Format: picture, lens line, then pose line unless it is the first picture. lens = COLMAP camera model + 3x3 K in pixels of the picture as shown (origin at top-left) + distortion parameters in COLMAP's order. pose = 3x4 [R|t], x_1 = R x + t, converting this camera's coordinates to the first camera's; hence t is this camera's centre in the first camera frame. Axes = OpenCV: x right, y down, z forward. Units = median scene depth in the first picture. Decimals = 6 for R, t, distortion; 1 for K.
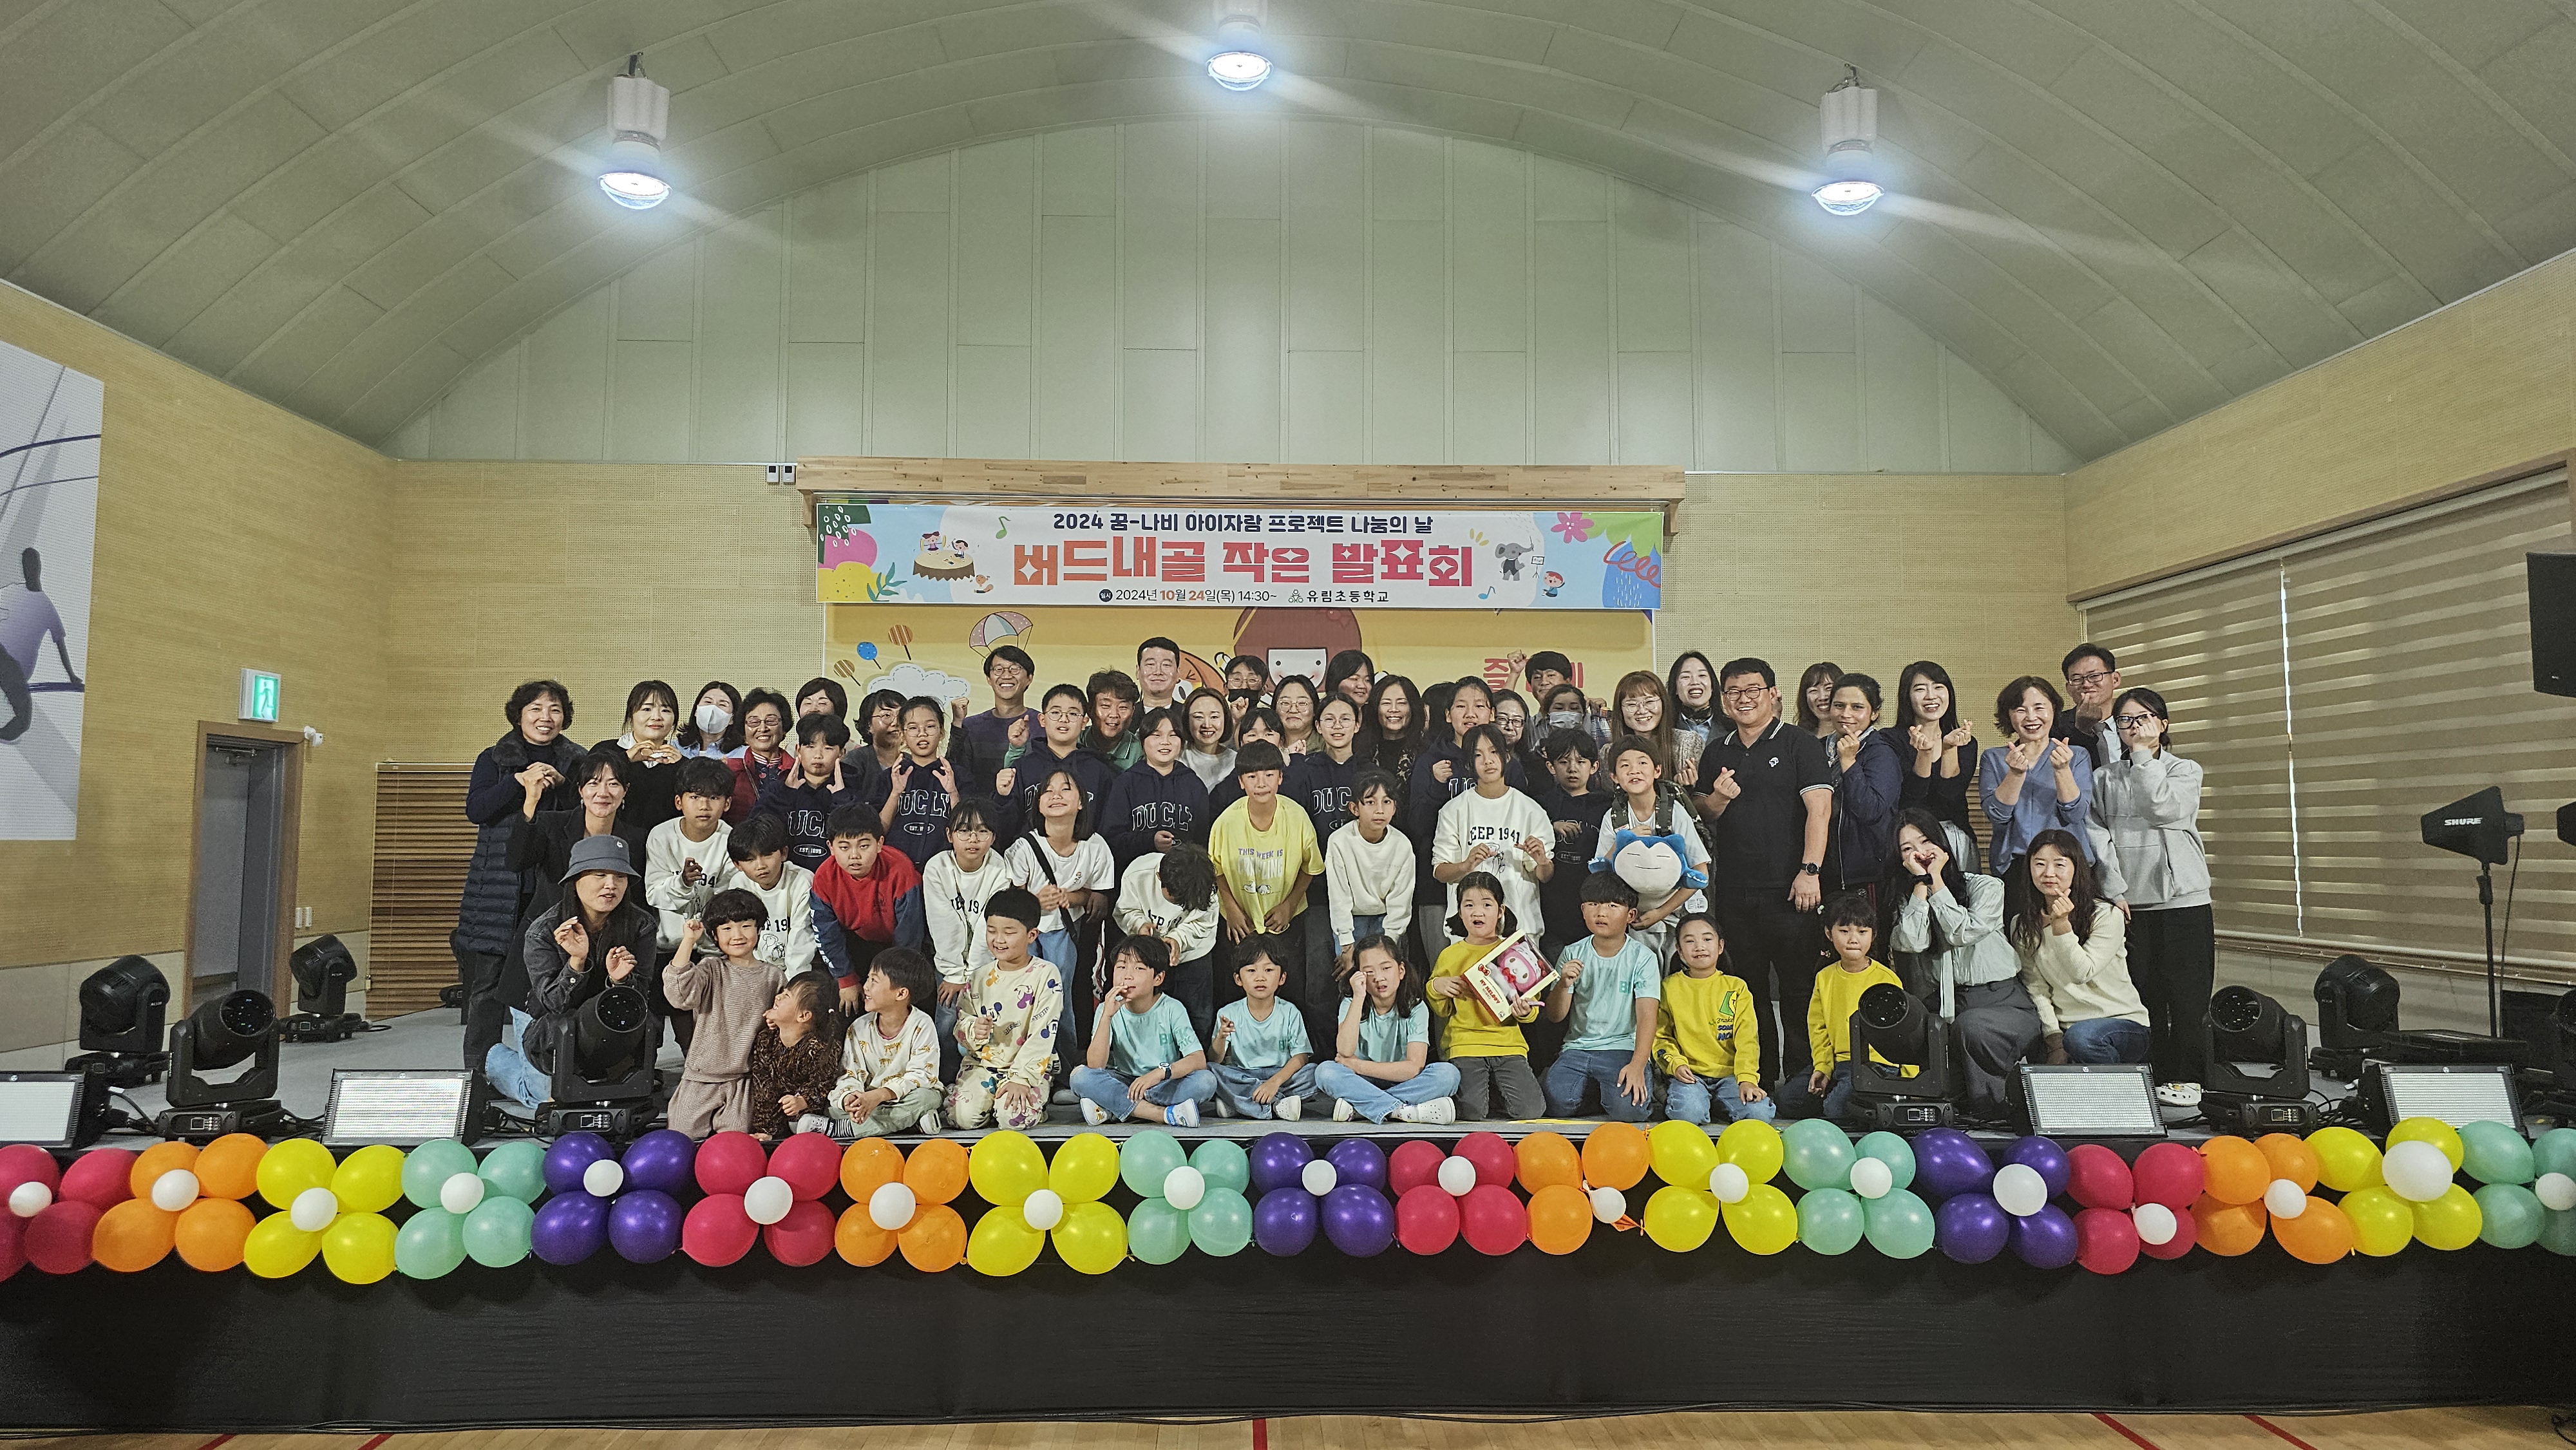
lens RADIAL K [[1784.6, 0, 1286.9], [0, 1784.6, 723.3], [0, 0, 1]] dist [0.000430, -0.007818]
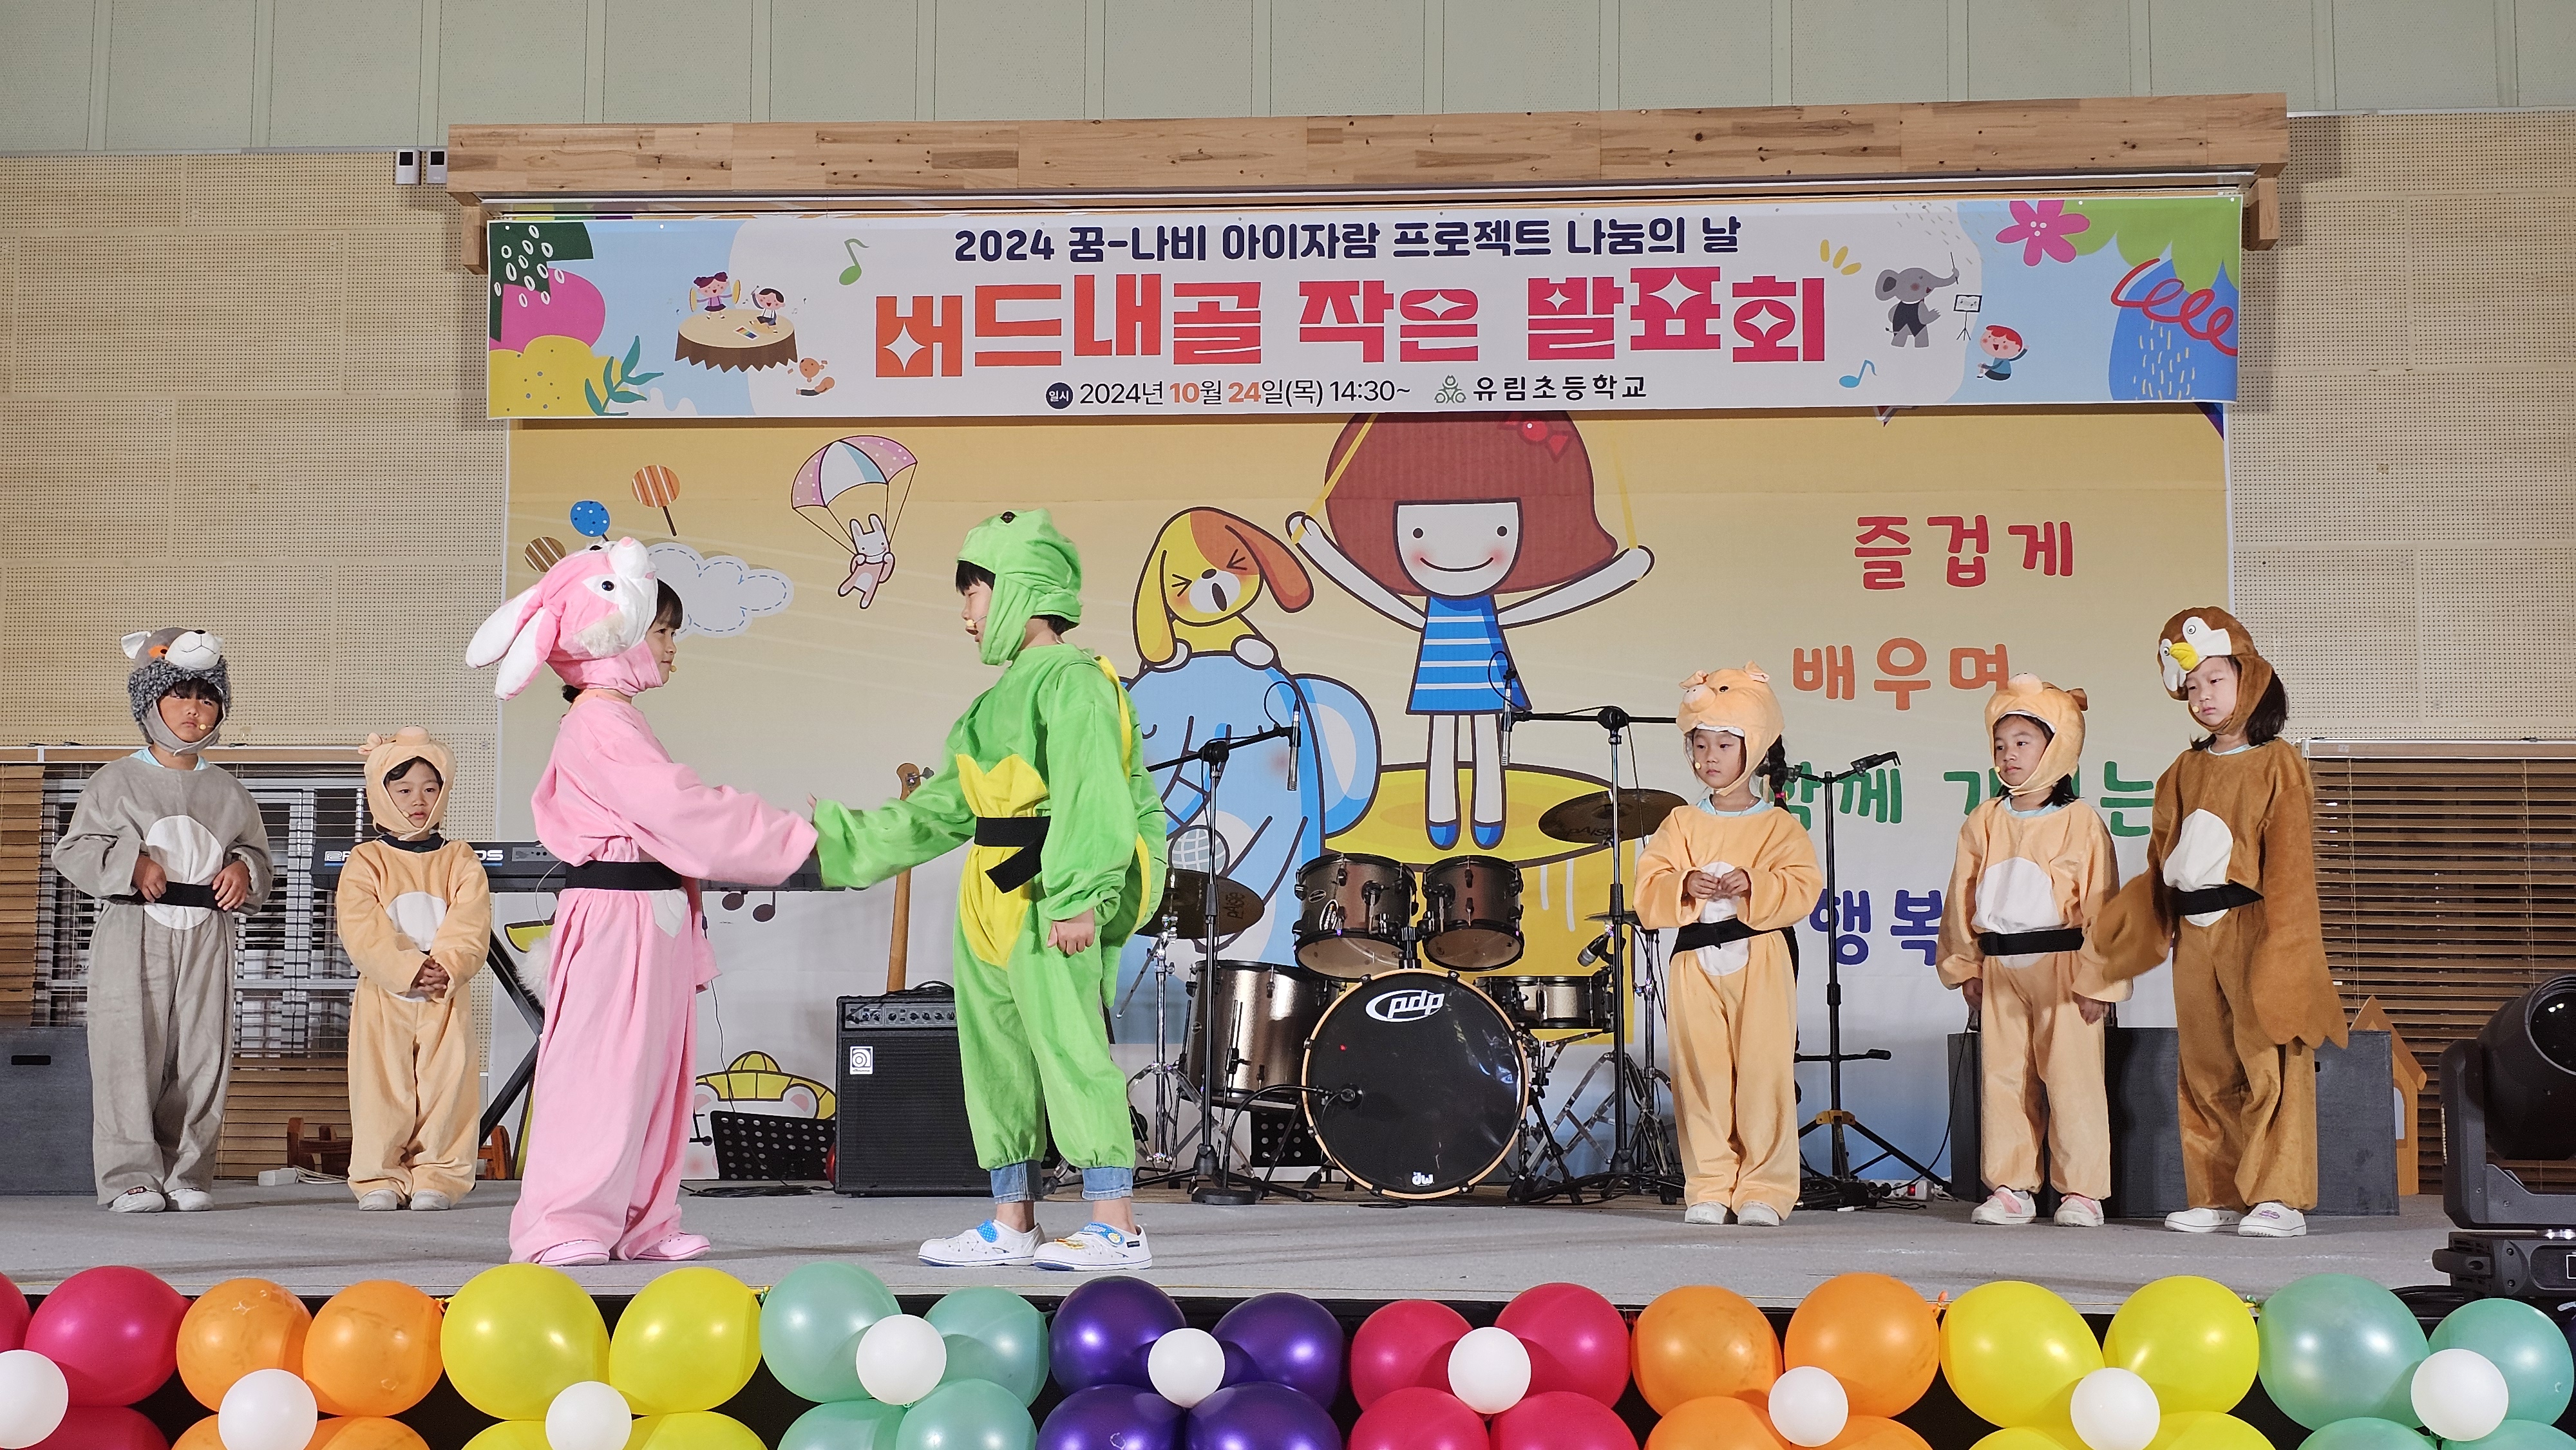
lens RADIAL K [[1784.6, 0, 1293.5], [0, 1784.6, 708.6], [0, 0, 1]] dist [0.000430, -0.007818]
pose [[0.995494, -0.003873, -0.094747, 0.008087], [0.009961, 0.997909, 0.063867, -0.016654], [0.094302, -0.064523, 0.993450, 0.512279]]
